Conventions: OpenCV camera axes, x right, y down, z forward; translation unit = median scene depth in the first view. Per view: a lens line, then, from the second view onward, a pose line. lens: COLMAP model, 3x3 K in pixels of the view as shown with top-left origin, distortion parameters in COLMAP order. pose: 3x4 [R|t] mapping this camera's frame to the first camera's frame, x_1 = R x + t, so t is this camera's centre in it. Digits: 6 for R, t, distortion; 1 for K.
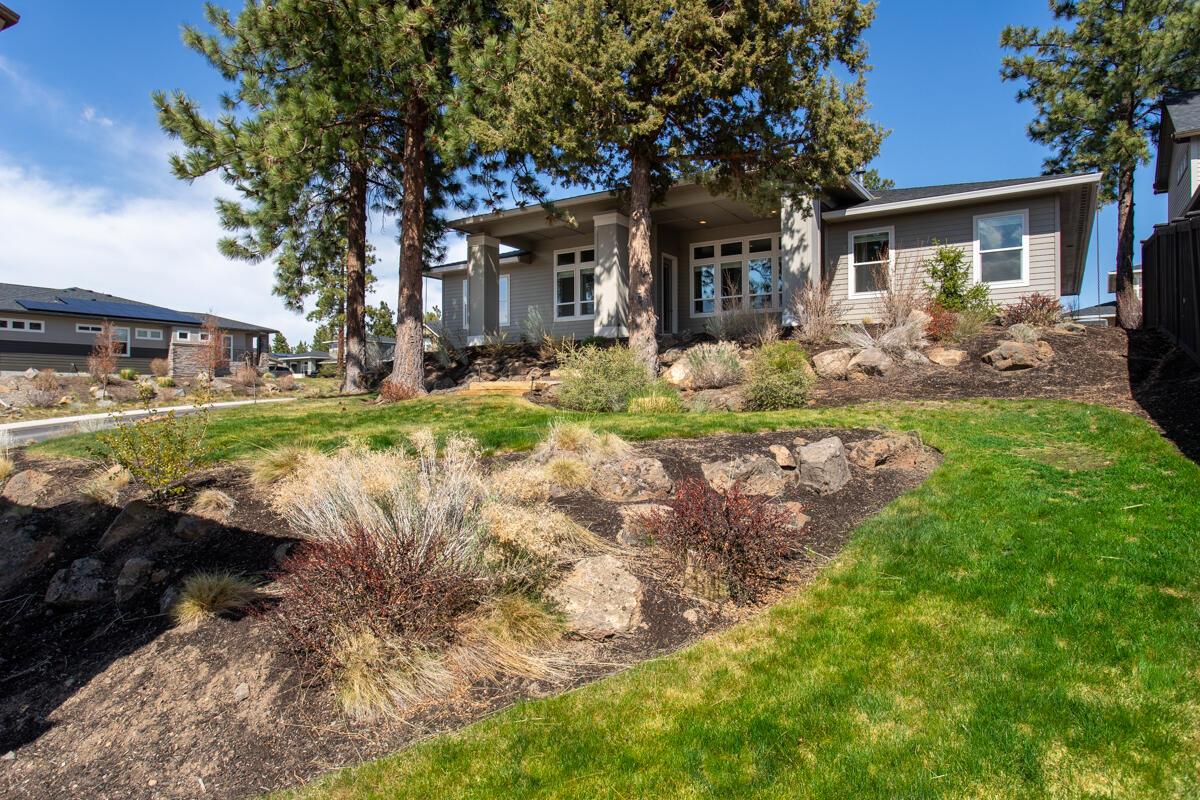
lens RADIAL K [[714.2, 0, 586.9], [0, 714.2, 379.3], [0, 0, 1]] dist [0.005825, -0.012515]
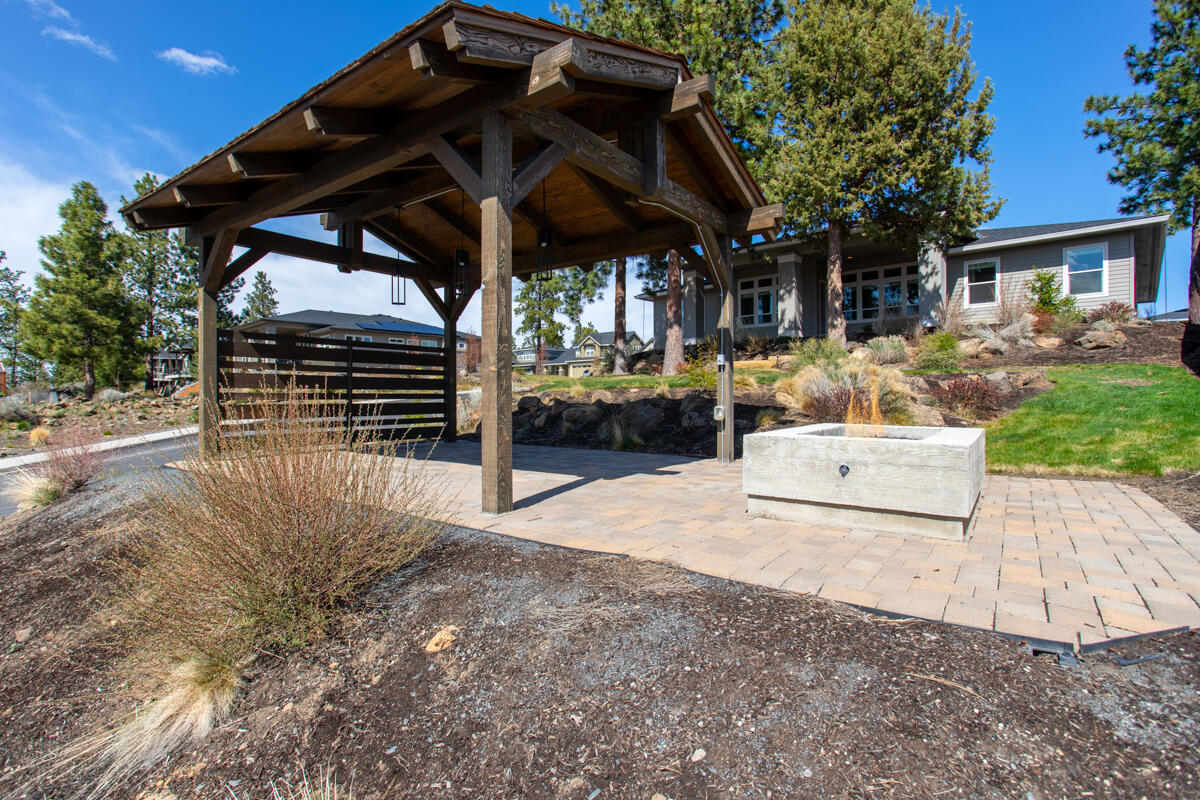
lens RADIAL K [[576.4, 0, 588.8], [0, 576.4, 379.5], [0, 0, 1]] dist [-0.024078, 0.015642]
pose [[0.983107, 0.001795, -0.183022, -0.191070], [-0.002141, 0.999996, -0.001692, 0.039719], [0.183018, 0.002055, 0.983107, -0.308872]]
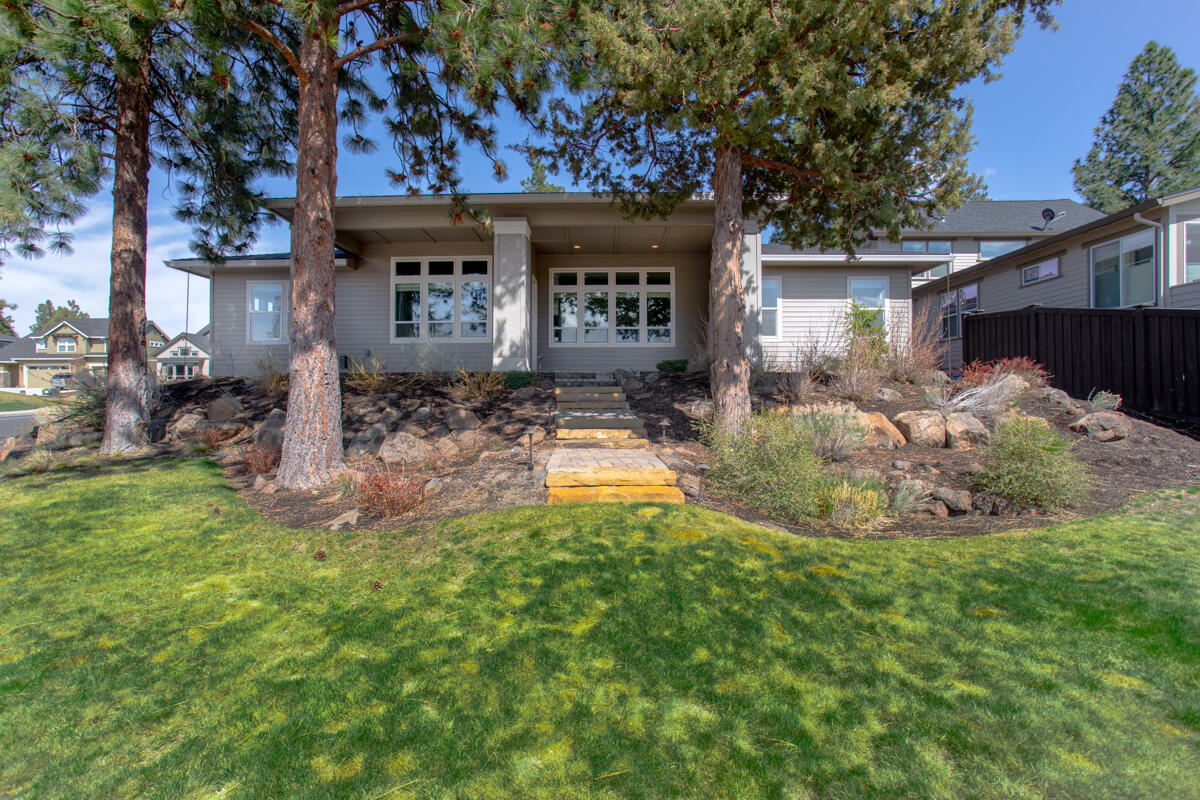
lens RADIAL K [[576.4, 0, 588.9], [0, 576.4, 384.4], [0, 0, 1]] dist [-0.024078, 0.015642]
pose [[0.851169, 0.015062, 0.524676, -0.291568], [-0.016308, 0.999864, -0.002247, -0.051333], [-0.524639, -0.006644, 0.851299, 0.458416]]
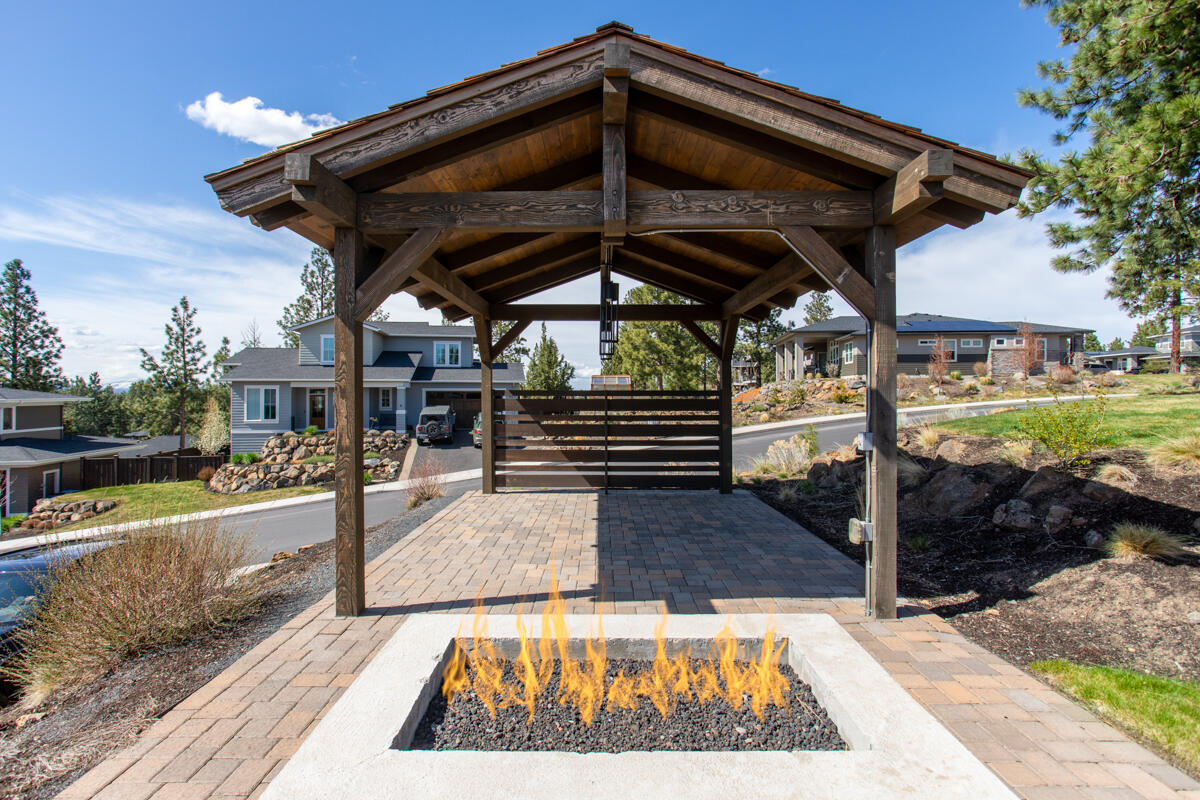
lens RADIAL K [[576.4, 0, 579.2], [0, 576.4, 389.0], [0, 0, 1]] dist [-0.024078, 0.015642]
pose [[0.430837, -0.003592, -0.902423, -0.004089], [0.019306, 0.999800, 0.005238, -0.001774], [0.902223, -0.019679, 0.430820, -0.096244]]
